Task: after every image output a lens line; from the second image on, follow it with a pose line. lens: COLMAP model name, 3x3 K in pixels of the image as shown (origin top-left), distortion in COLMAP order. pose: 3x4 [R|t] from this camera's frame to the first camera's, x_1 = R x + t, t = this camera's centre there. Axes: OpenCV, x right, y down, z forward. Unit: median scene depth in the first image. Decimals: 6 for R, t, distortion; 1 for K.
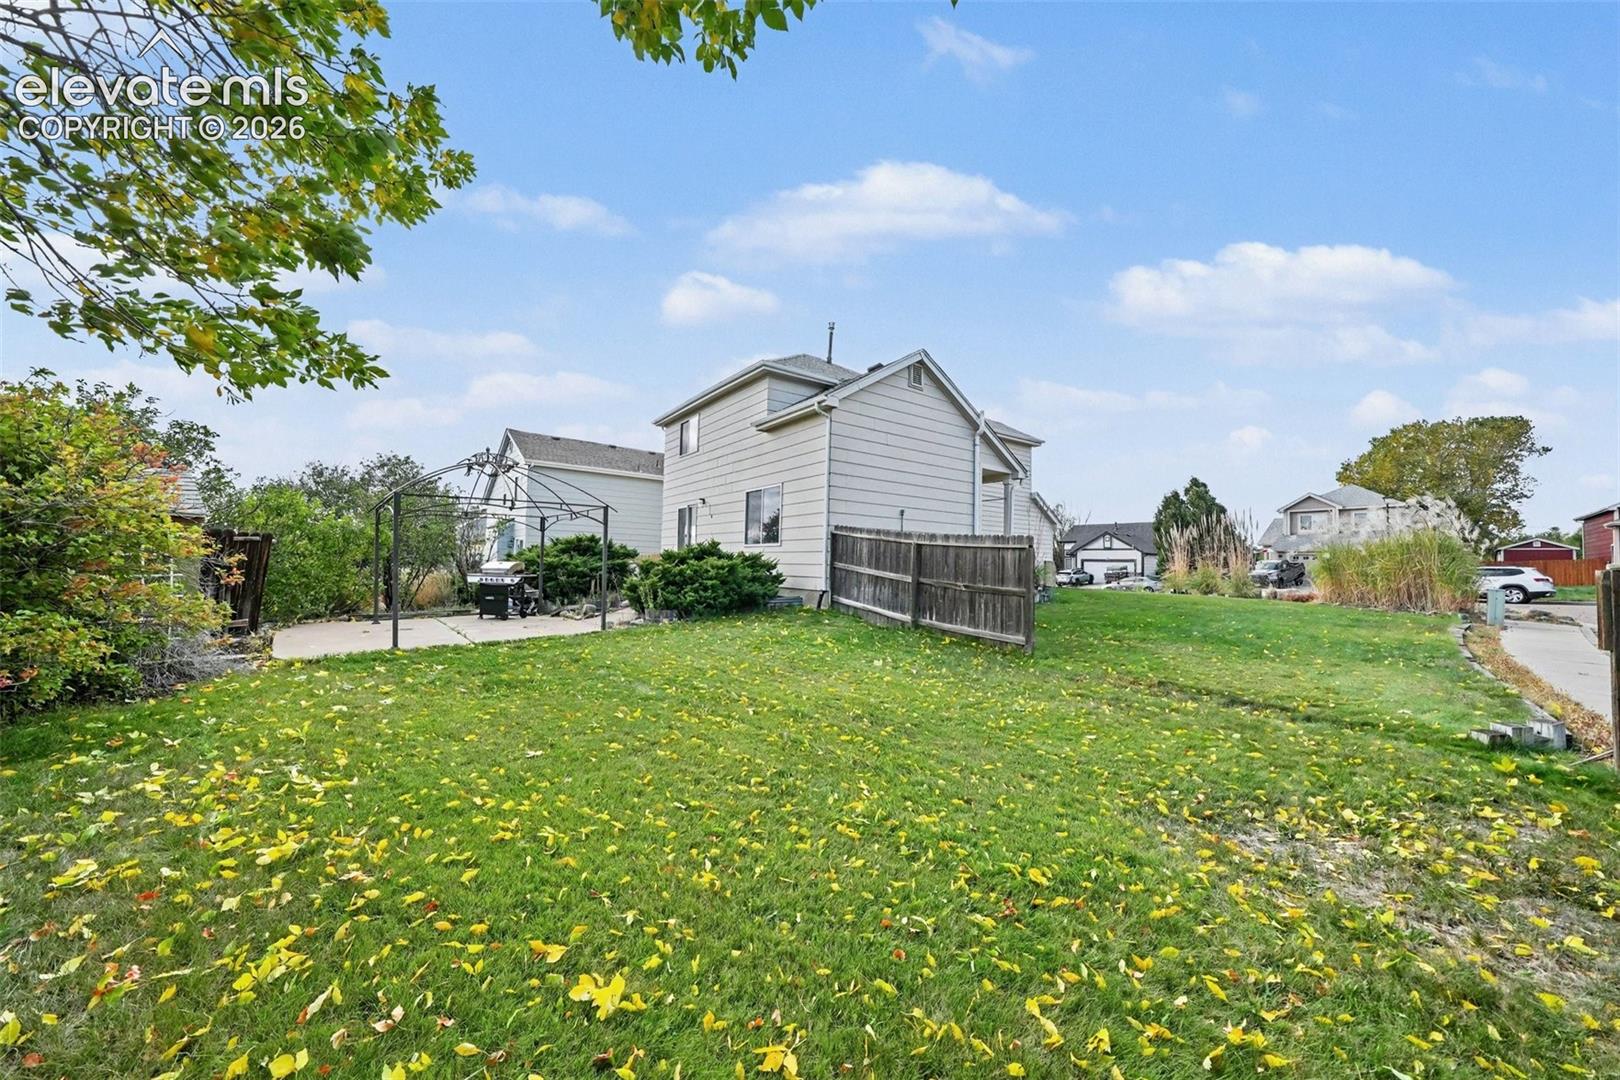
lens RADIAL K [[560.7, 0, 821.0], [0, 560.7, 537.6], [0, 0, 1]] dist [-0.020257, -0.000007]
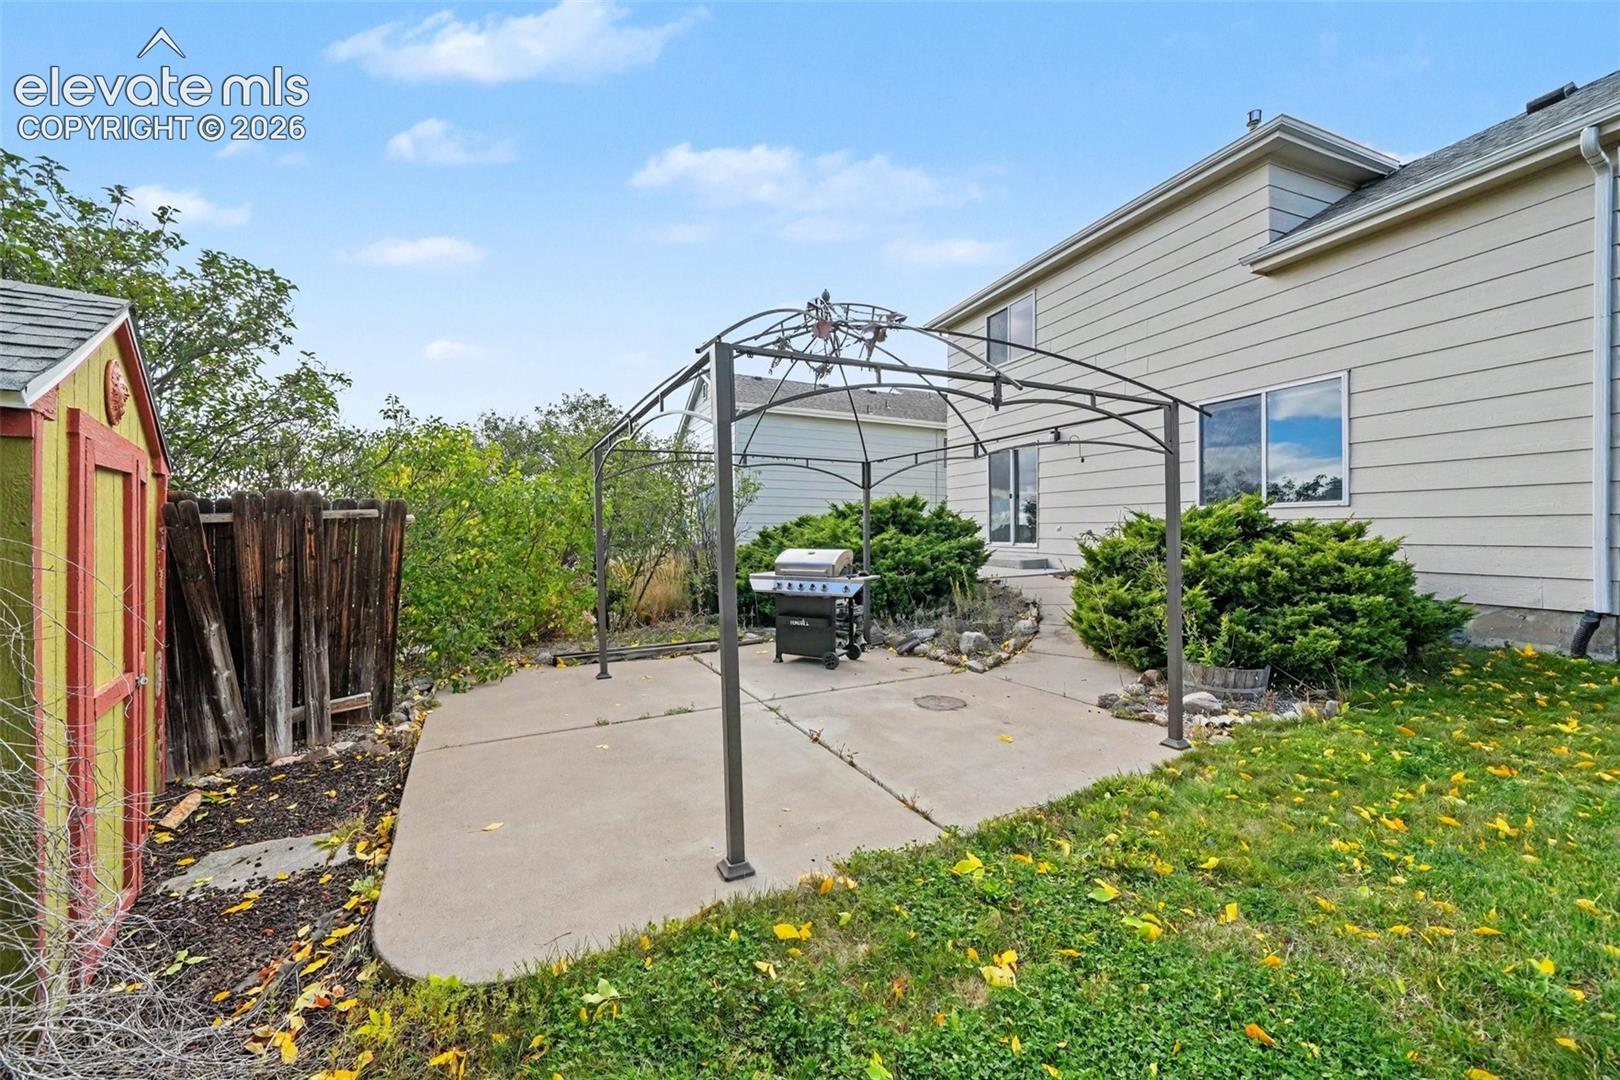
lens RADIAL K [[583.8, 0, 808.8], [0, 583.8, 517.7], [0, 0, 1]] dist [0.000509, -0.000057]
pose [[0.969570, -0.022866, -0.243745, -0.431267], [0.027553, 0.999495, 0.015837, 0.005325], [0.243260, -0.022071, 0.969710, 0.469737]]
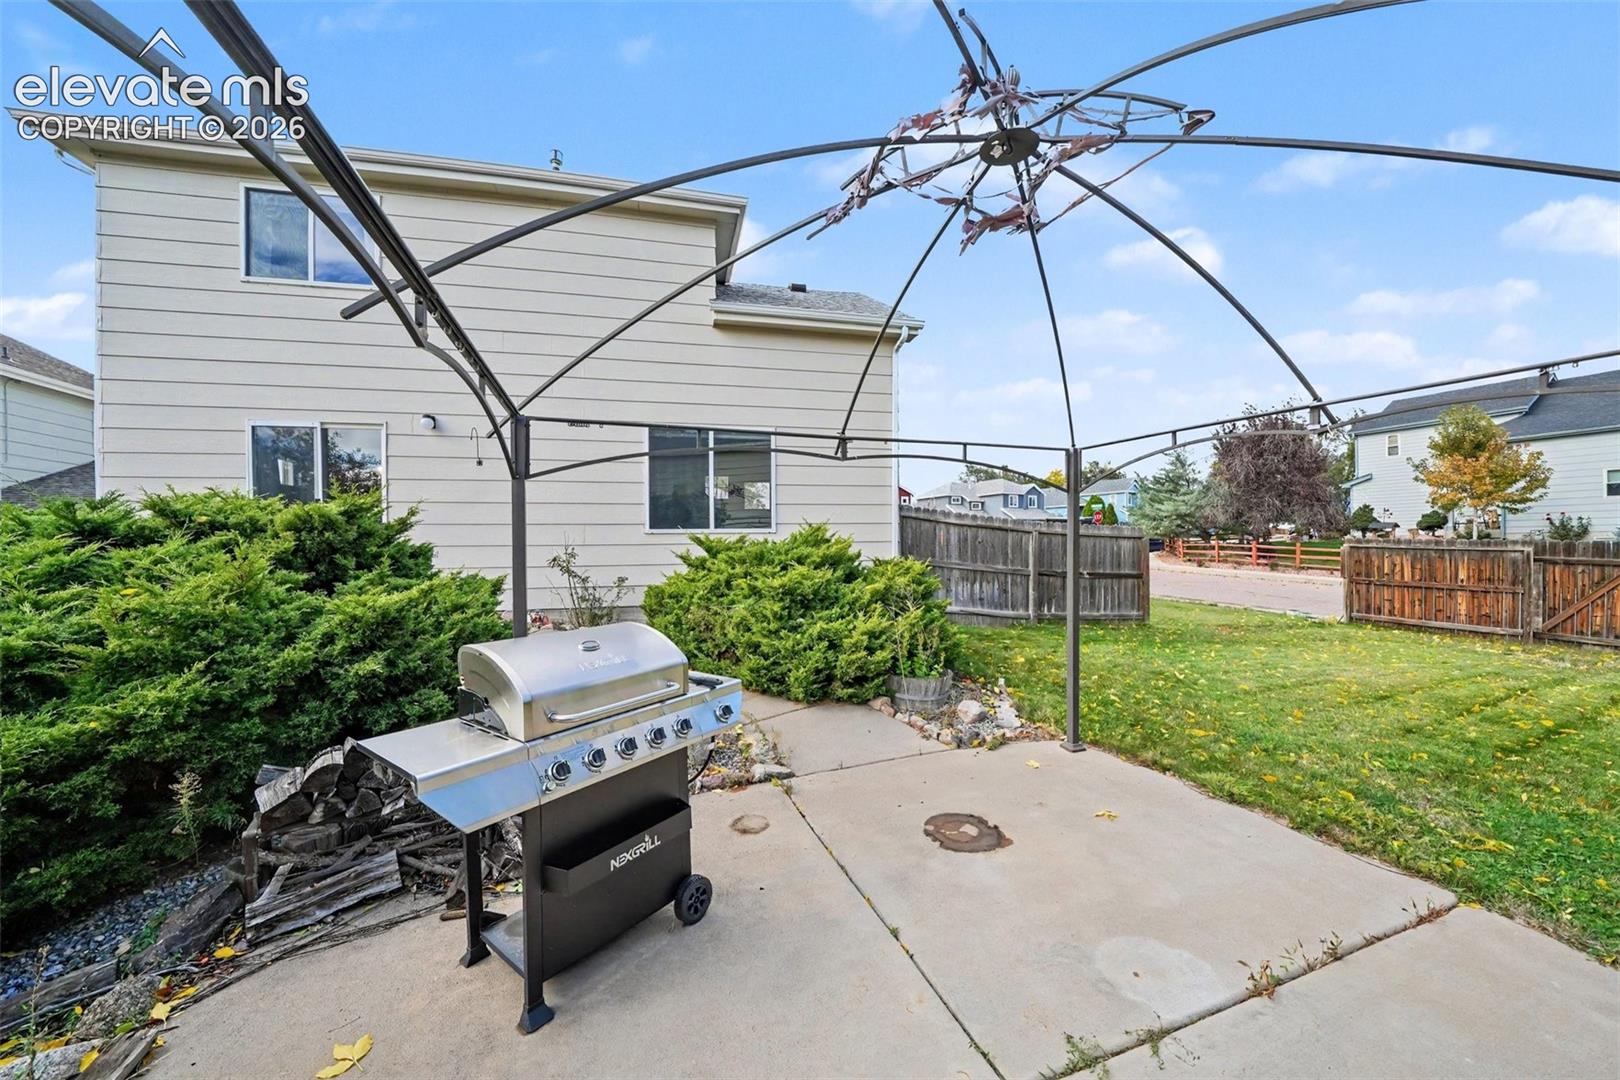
lens RADIAL K [[560.7, 0, 821.0], [0, 560.7, 537.6], [0, 0, 1]] dist [-0.020257, -0.000007]
pose [[0.364799, -0.012171, 0.931007, -0.677279], [-0.022277, 0.999514, 0.021796, 0.006158], [-0.930820, -0.028691, 0.364351, 0.820481]]
